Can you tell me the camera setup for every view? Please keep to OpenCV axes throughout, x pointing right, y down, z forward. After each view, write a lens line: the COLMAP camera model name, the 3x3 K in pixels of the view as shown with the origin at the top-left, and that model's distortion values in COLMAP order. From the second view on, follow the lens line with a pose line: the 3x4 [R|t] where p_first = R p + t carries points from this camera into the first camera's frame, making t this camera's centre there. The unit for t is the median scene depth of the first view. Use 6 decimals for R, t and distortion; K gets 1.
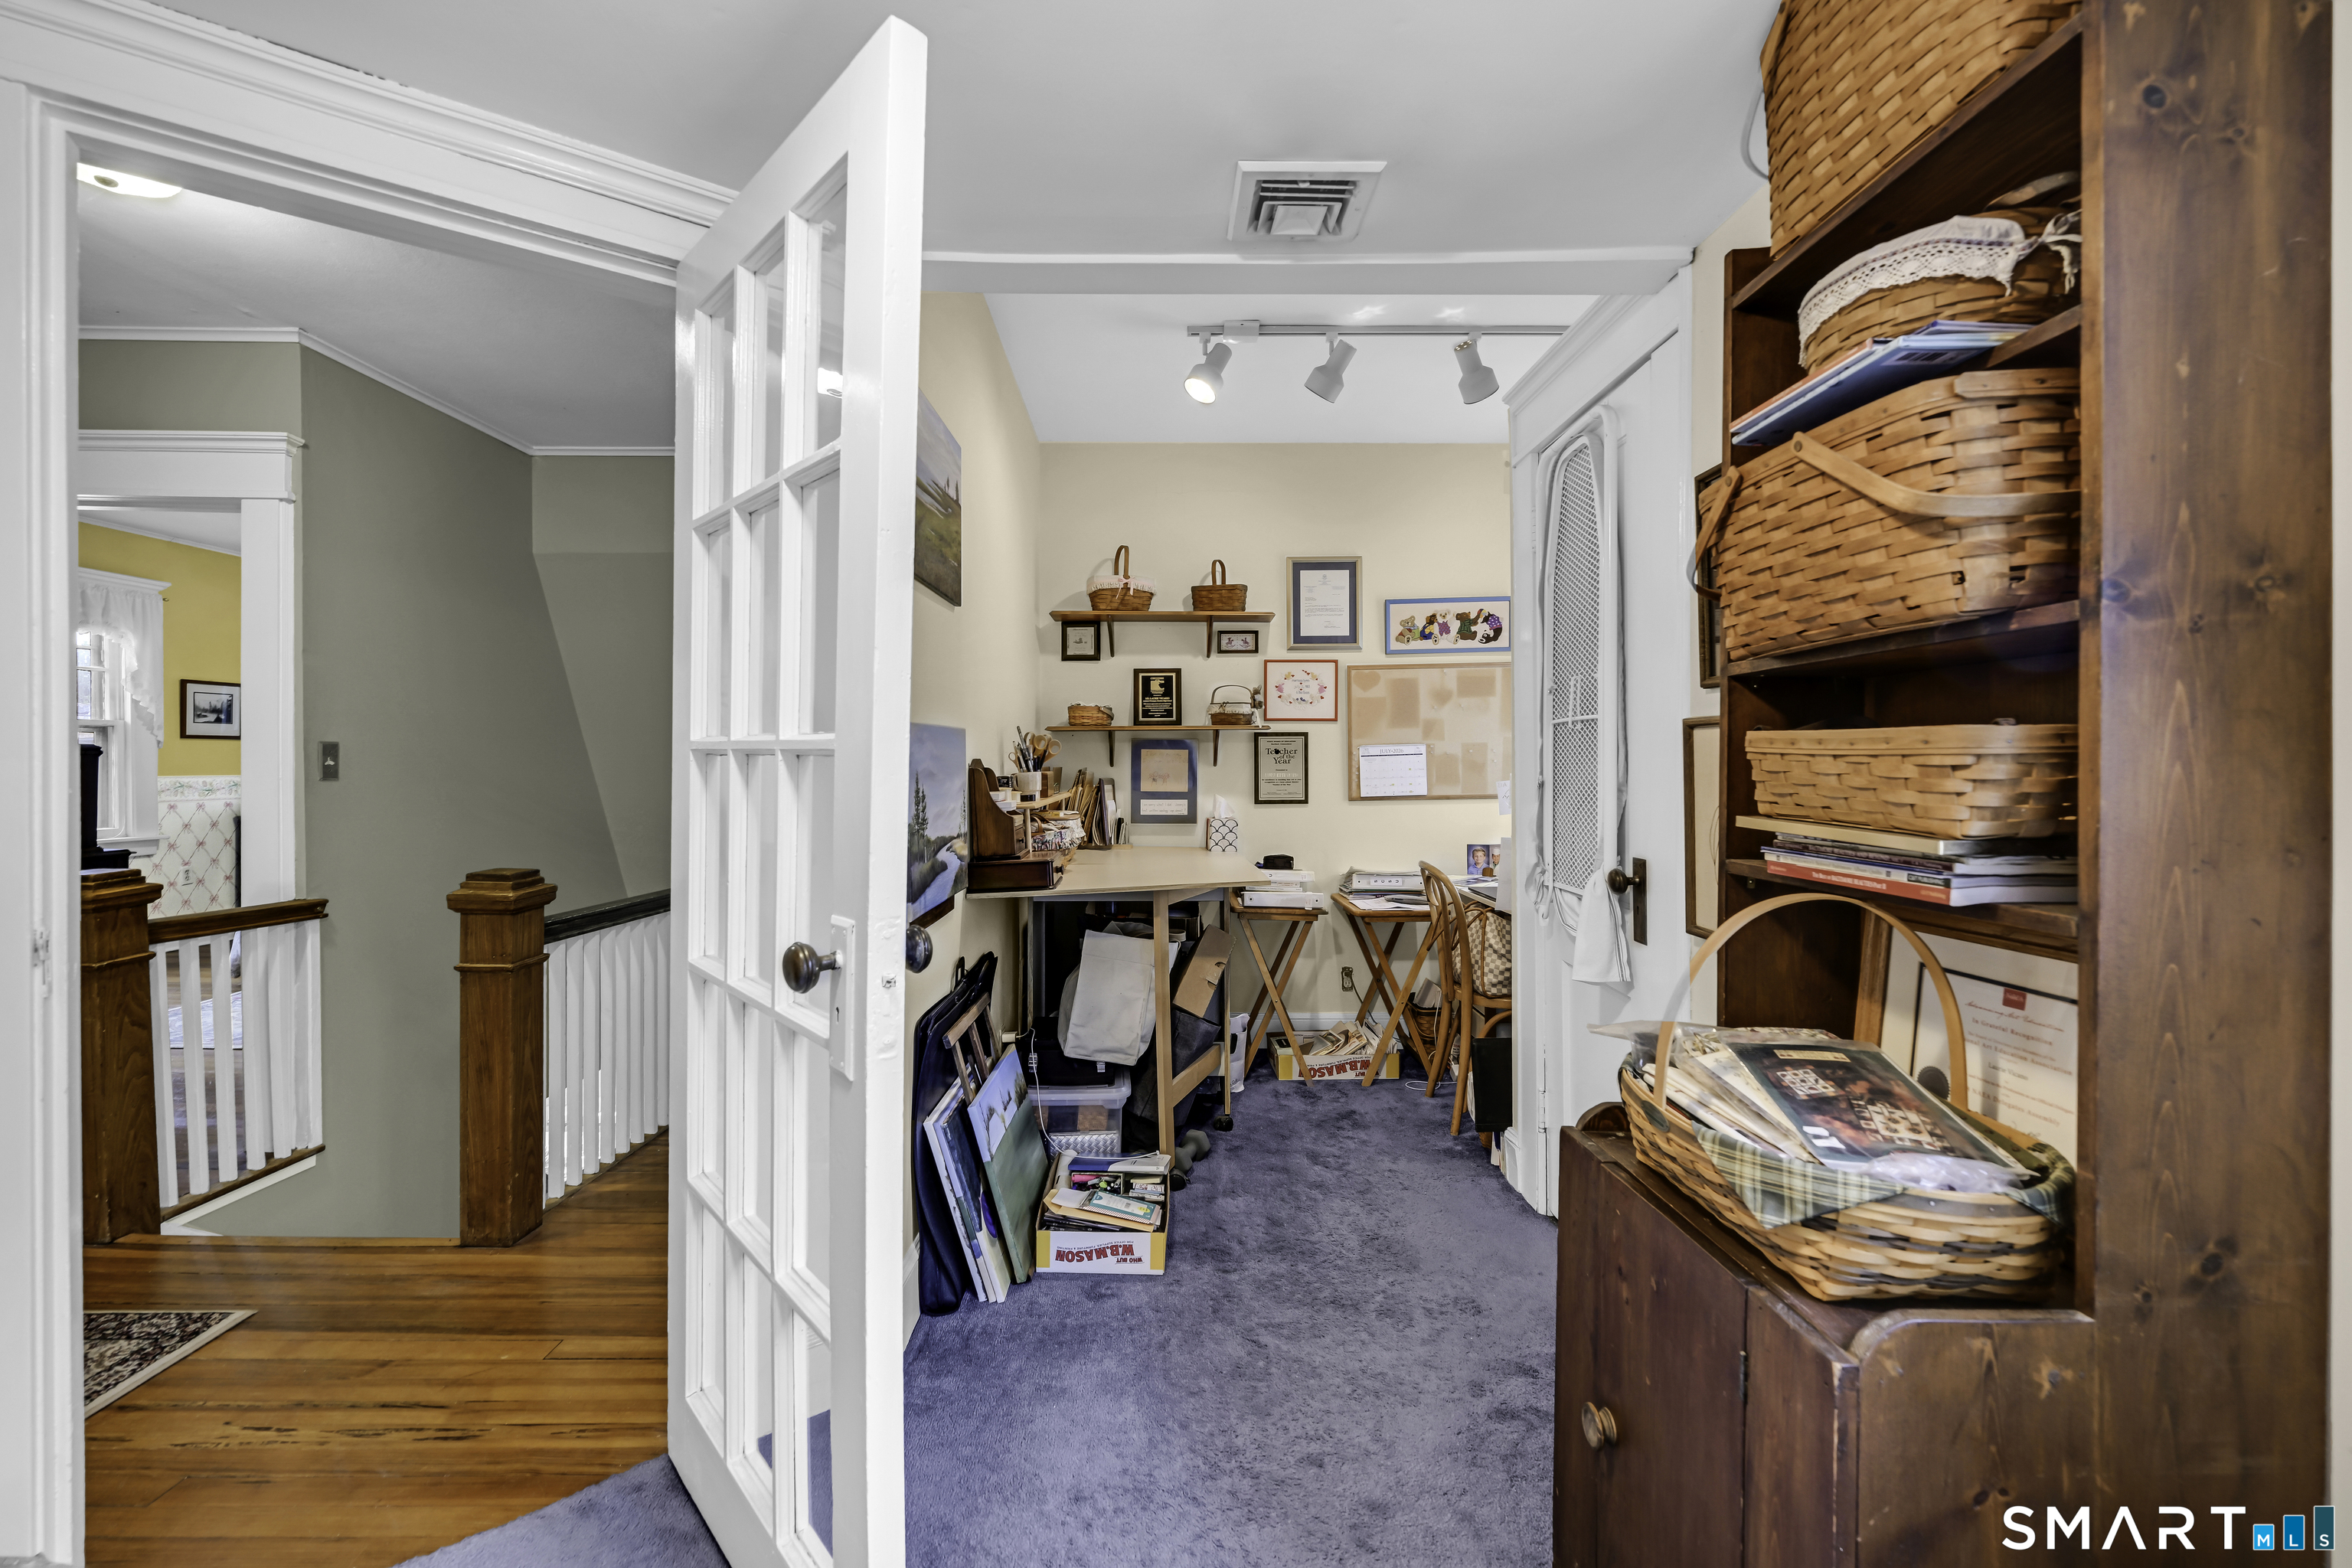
lens RADIAL K [[931.8, 0, 1175.5], [0, 931.8, 773.2], [0, 0, 1]] dist [-0.000984, -0.000238]
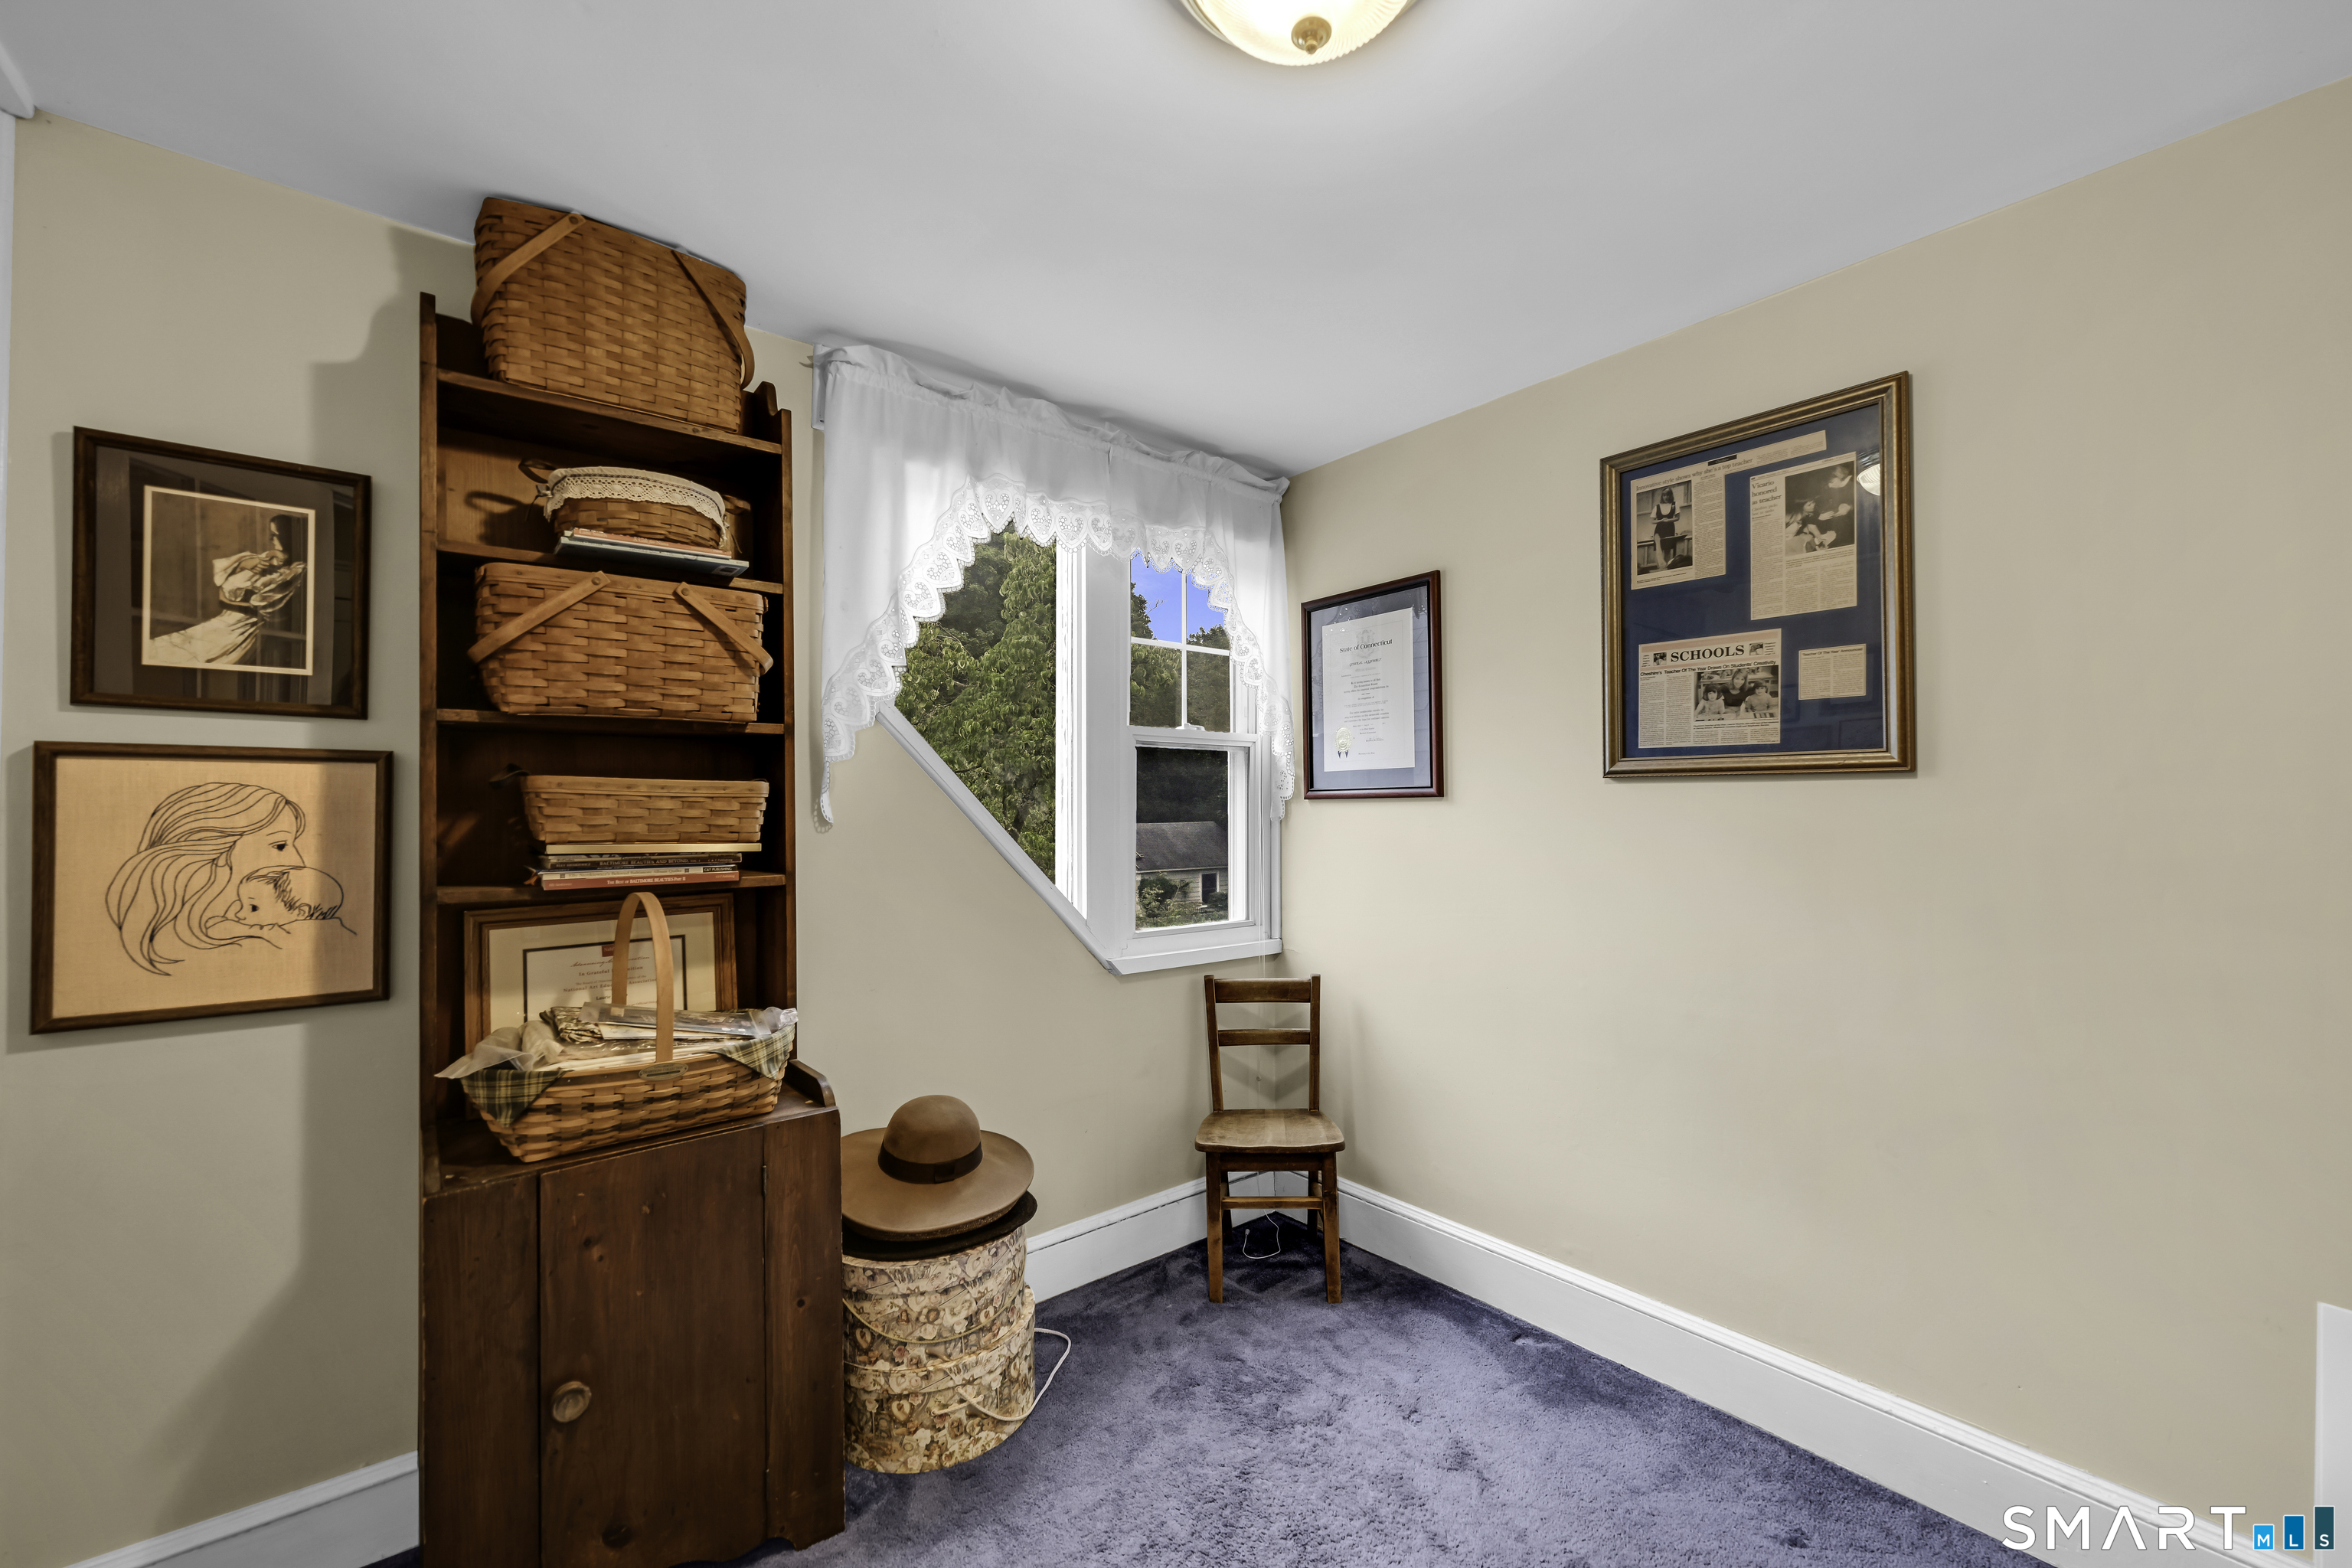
lens RADIAL K [[931.8, 0, 1177.2], [0, 931.8, 788.0], [0, 0, 1]] dist [-0.000984, -0.000238]
pose [[-0.619563, 0.007619, 0.784910, -1.669523], [0.004016, 0.999971, -0.006537, -0.033818], [-0.784937, -0.000898, -0.619575, 2.166094]]
